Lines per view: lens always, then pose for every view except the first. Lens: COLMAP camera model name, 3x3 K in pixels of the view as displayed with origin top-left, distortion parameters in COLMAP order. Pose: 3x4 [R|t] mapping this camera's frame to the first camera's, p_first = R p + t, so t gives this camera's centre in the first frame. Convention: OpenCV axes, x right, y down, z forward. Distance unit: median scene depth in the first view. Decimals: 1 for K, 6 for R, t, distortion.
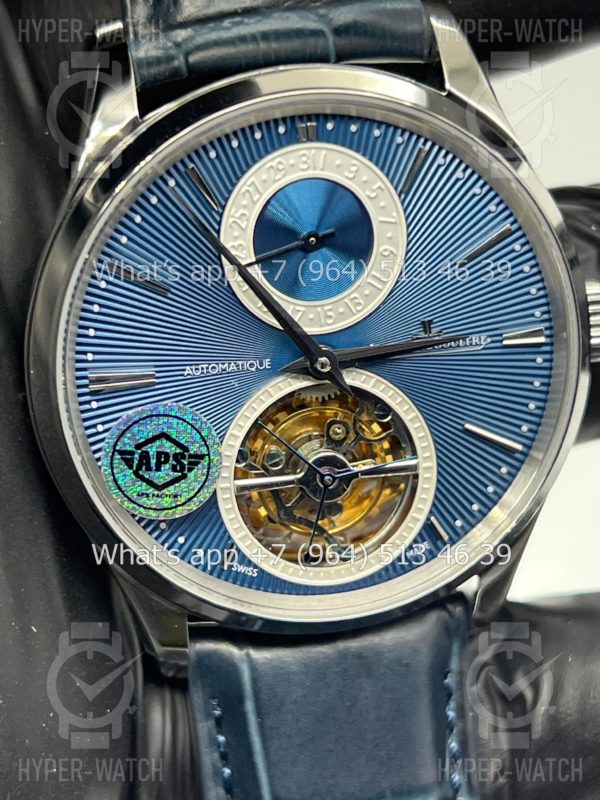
lens RADIAL K [[1882.6, 0, 285.9], [0, 1882.6, 400.6], [0, 0, 1]] dist [0.261742, 0.000000]
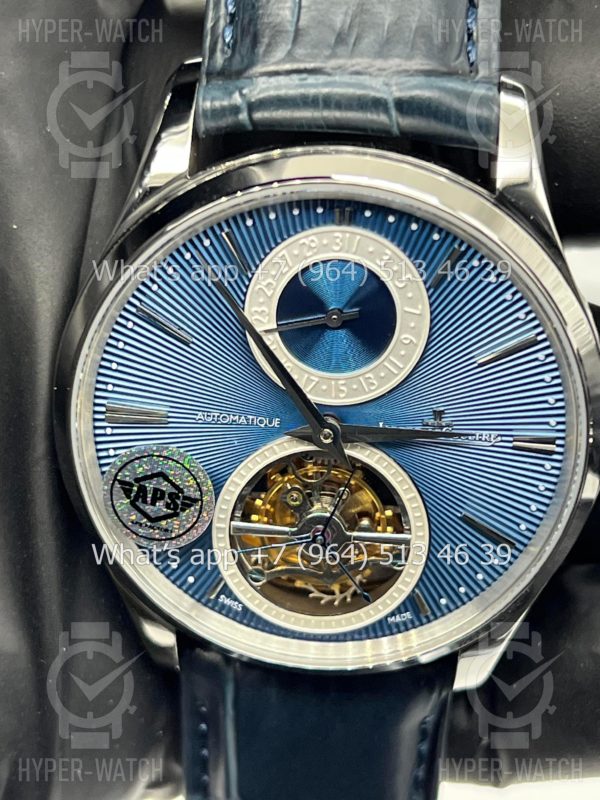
lens RADIAL K [[1882.6, 0, 297.7], [0, 1882.6, 391.8], [0, 0, 1]] dist [0.261742, 0.000000]
pose [[0.959280, 0.201235, -0.198210, 0.206245], [-0.170632, 0.972076, 0.161102, -0.208065], [0.225094, -0.120721, 0.966829, 0.000963]]
